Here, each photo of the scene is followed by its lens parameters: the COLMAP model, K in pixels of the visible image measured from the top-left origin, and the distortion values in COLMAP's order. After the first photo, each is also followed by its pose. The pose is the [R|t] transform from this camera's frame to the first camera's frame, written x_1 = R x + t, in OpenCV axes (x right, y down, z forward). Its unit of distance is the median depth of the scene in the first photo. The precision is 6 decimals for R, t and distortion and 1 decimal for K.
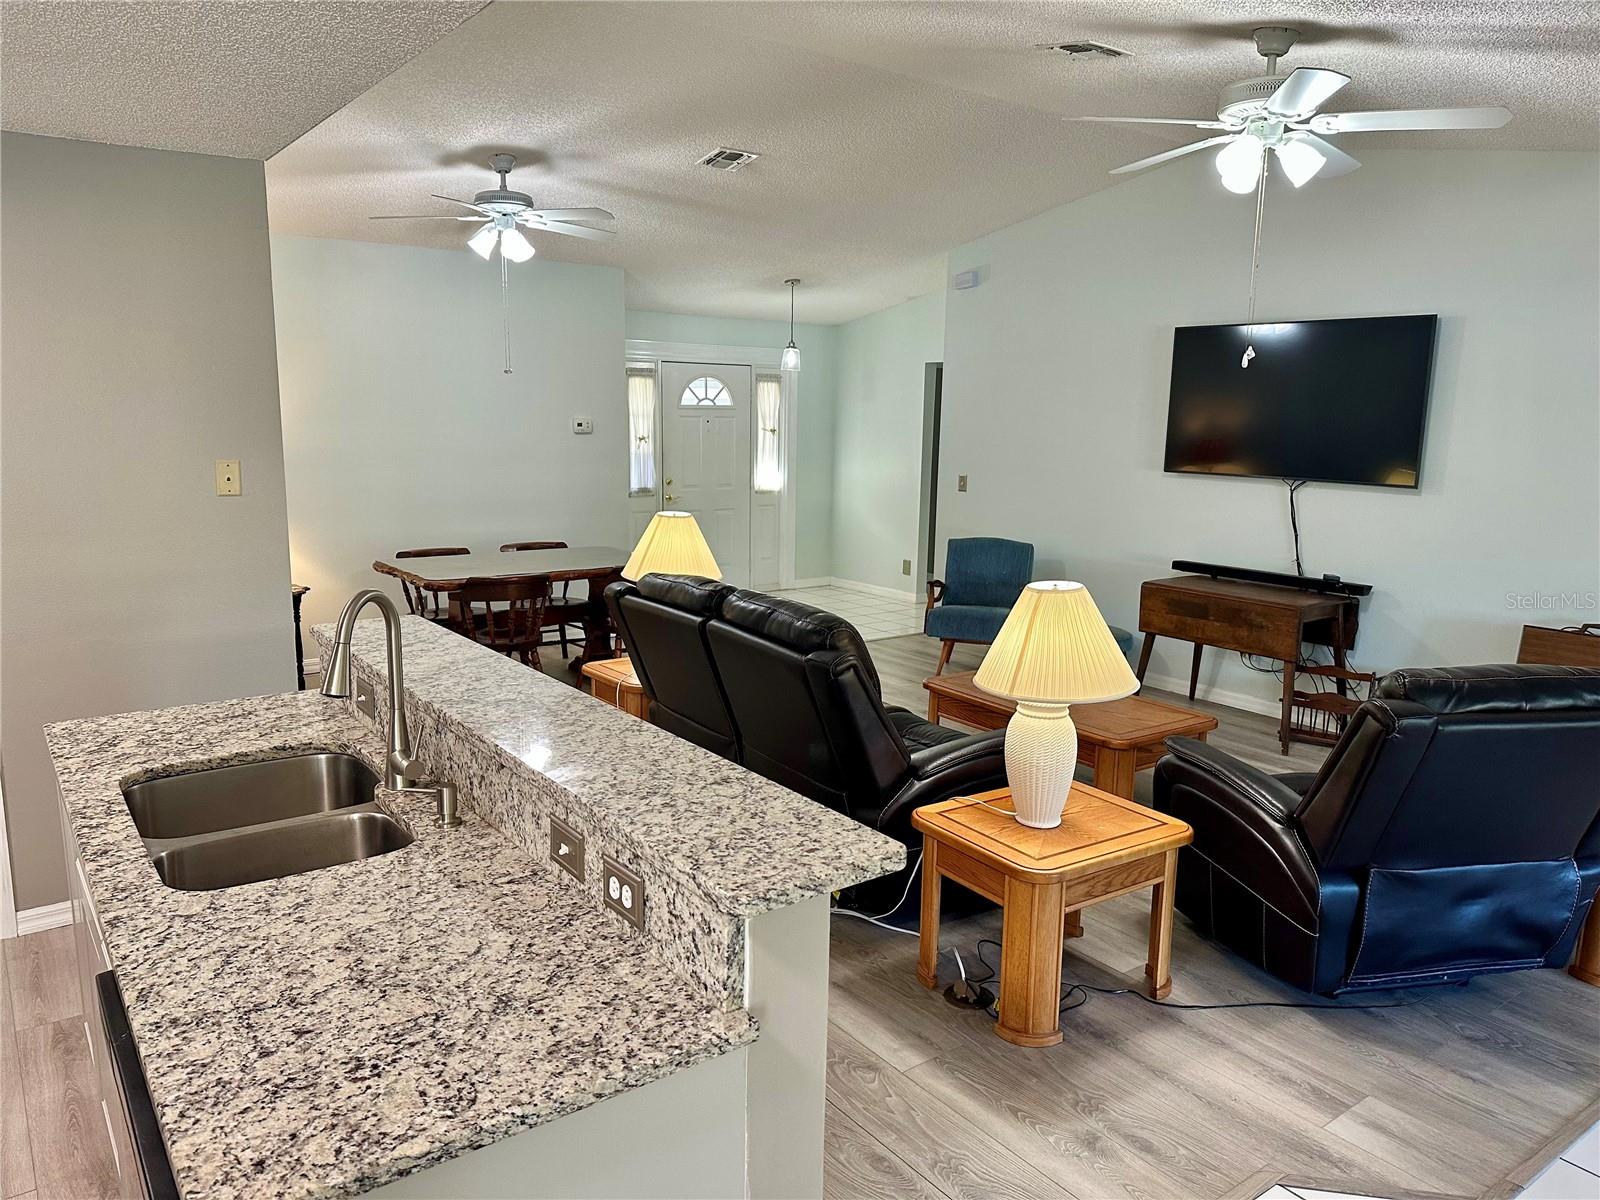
lens RADIAL K [[1116.5, 0, 797.4], [0, 1116.5, 608.4], [0, 0, 1]] dist [0.050806, -0.066366]
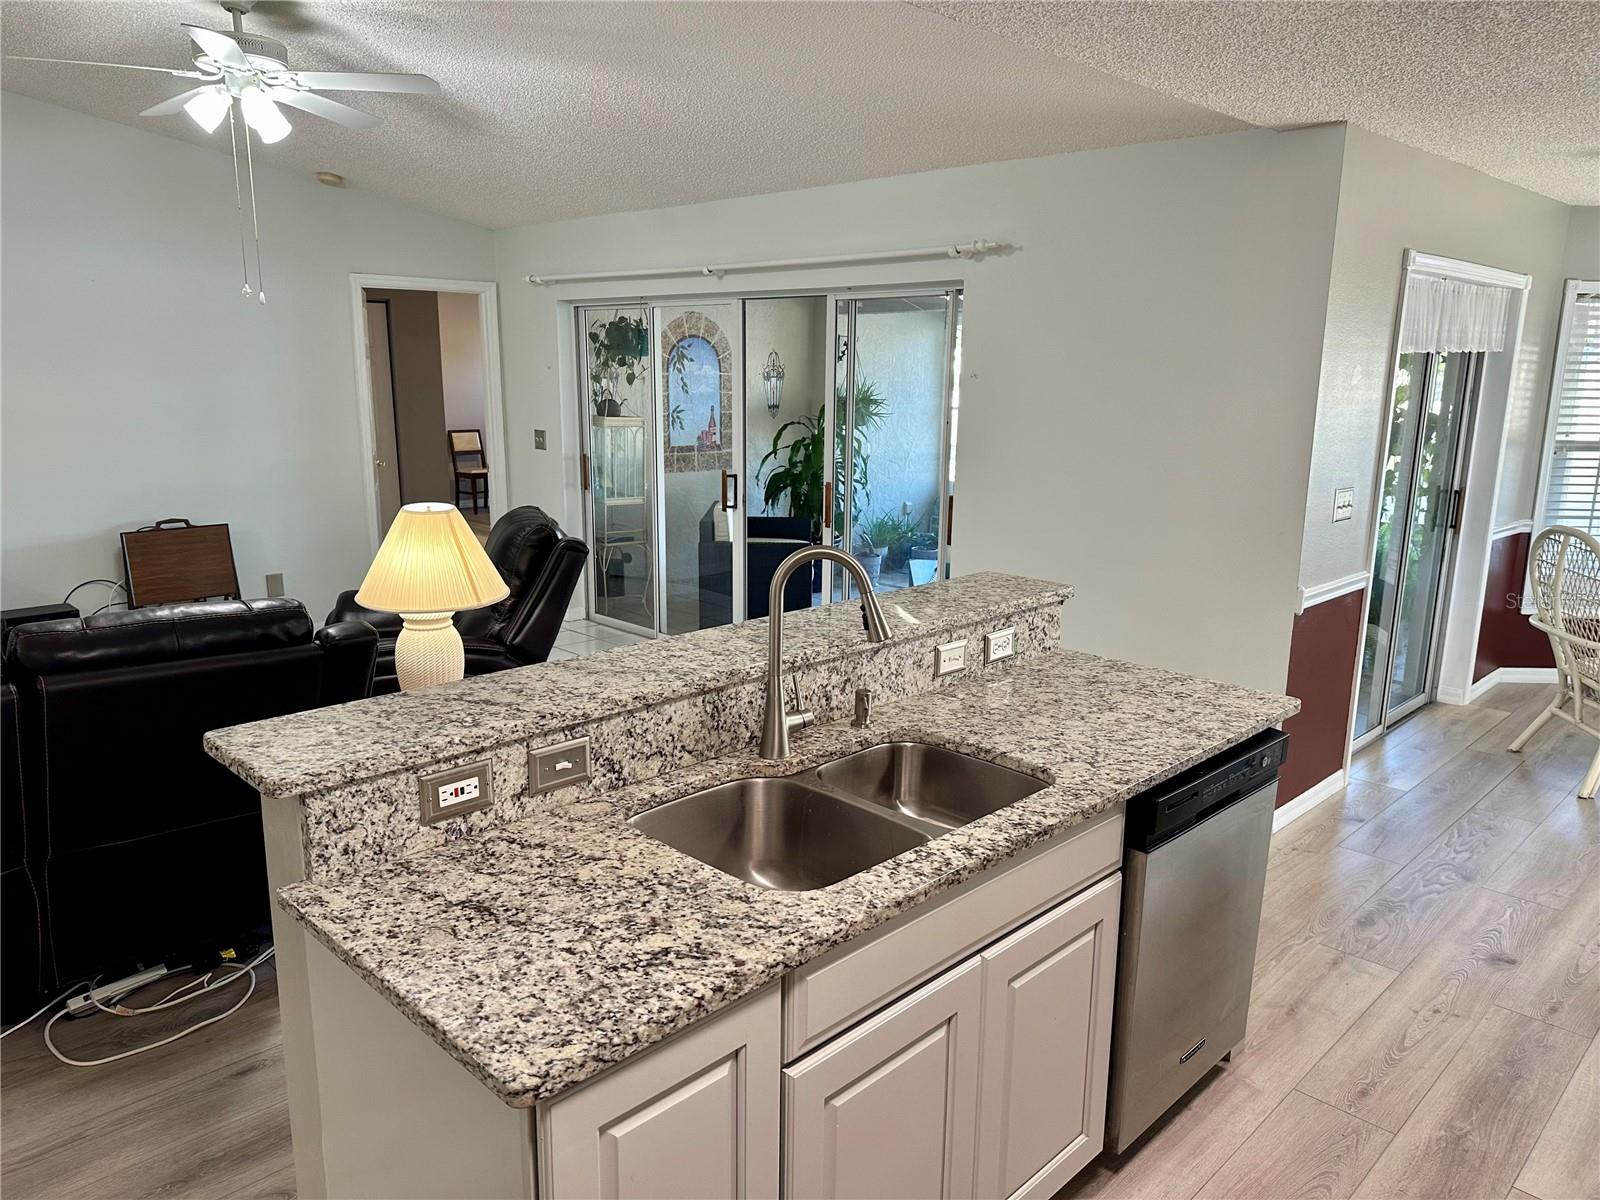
lens RADIAL K [[1116.5, 0, 797.2], [0, 1116.5, 615.9], [0, 0, 1]] dist [0.050806, -0.066366]
pose [[-0.135981, -0.238336, 0.961616, -1.187161], [0.171970, 0.950218, 0.259830, -0.187989], [-0.975672, 0.200701, -0.088225, 1.001436]]
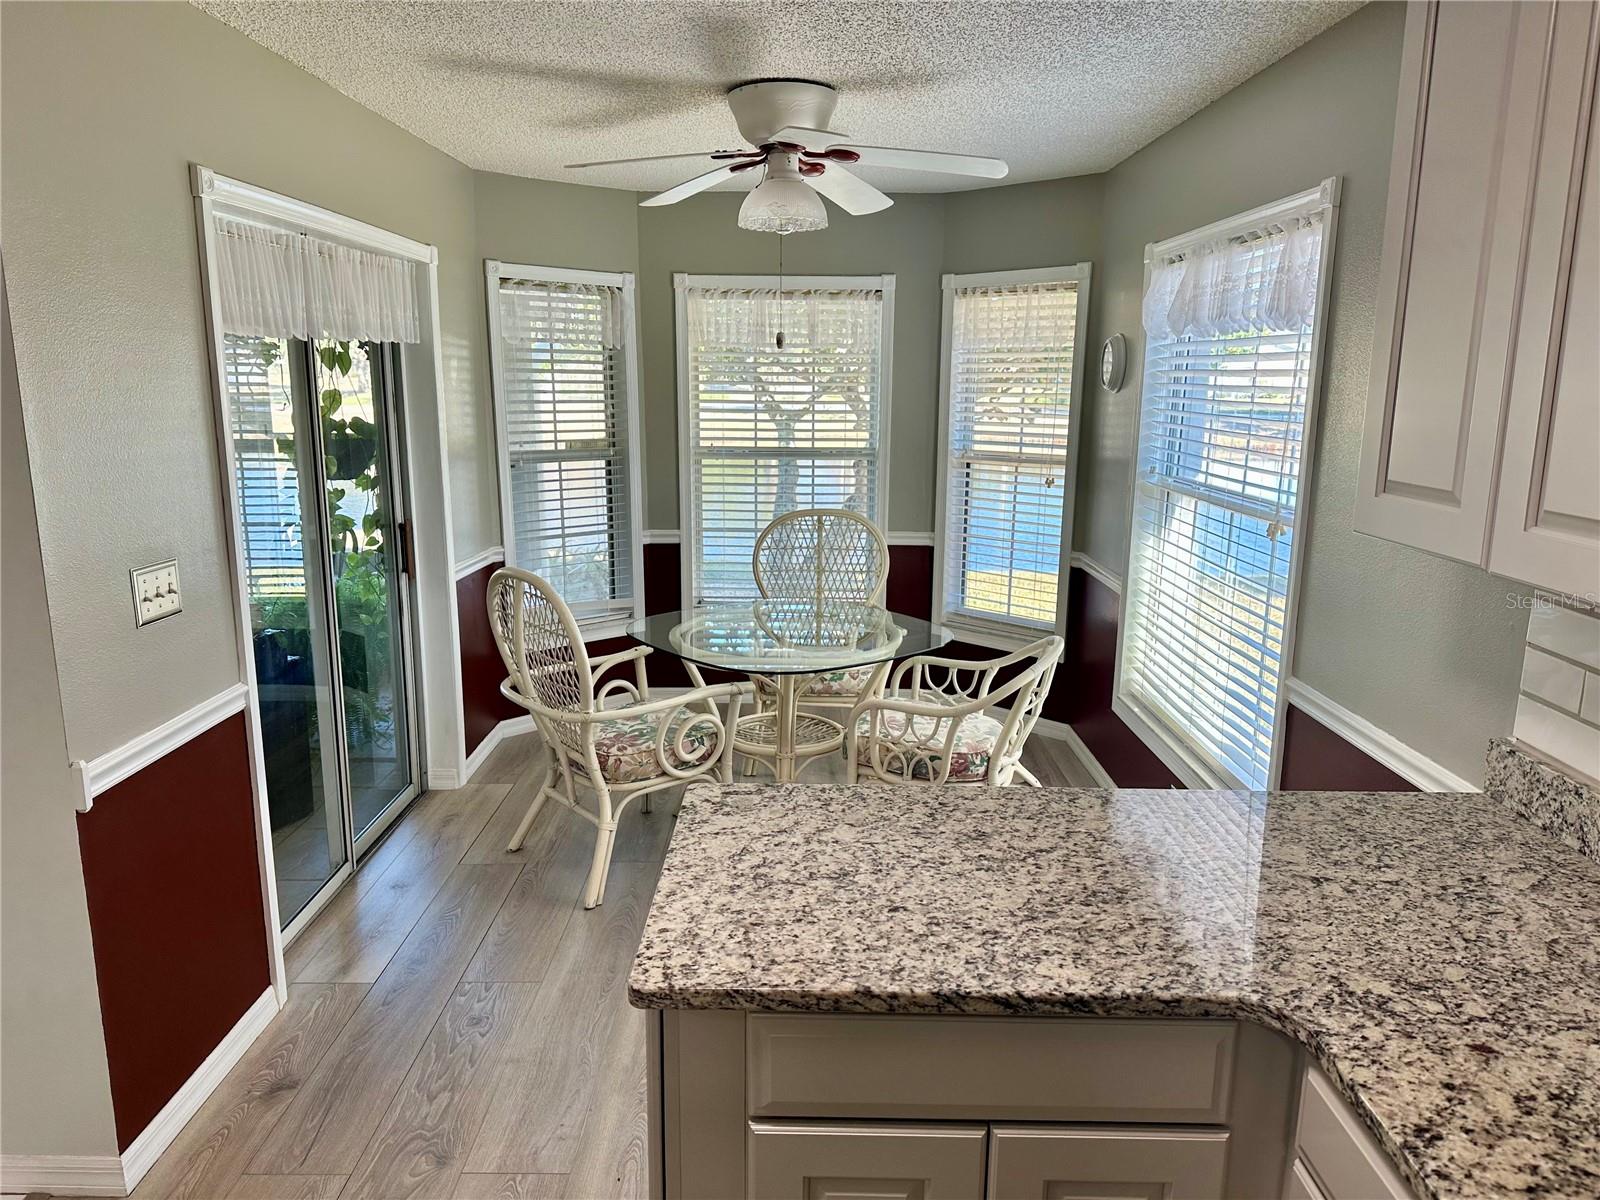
lens RADIAL K [[1116.5, 0, 796.2], [0, 1116.5, 602.6], [0, 0, 1]] dist [0.050806, -0.066366]
pose [[-0.797770, -0.144363, 0.585424, -0.666575], [0.088044, 0.932618, 0.349959, -0.055626], [-0.596499, 0.330730, -0.731305, 0.418853]]
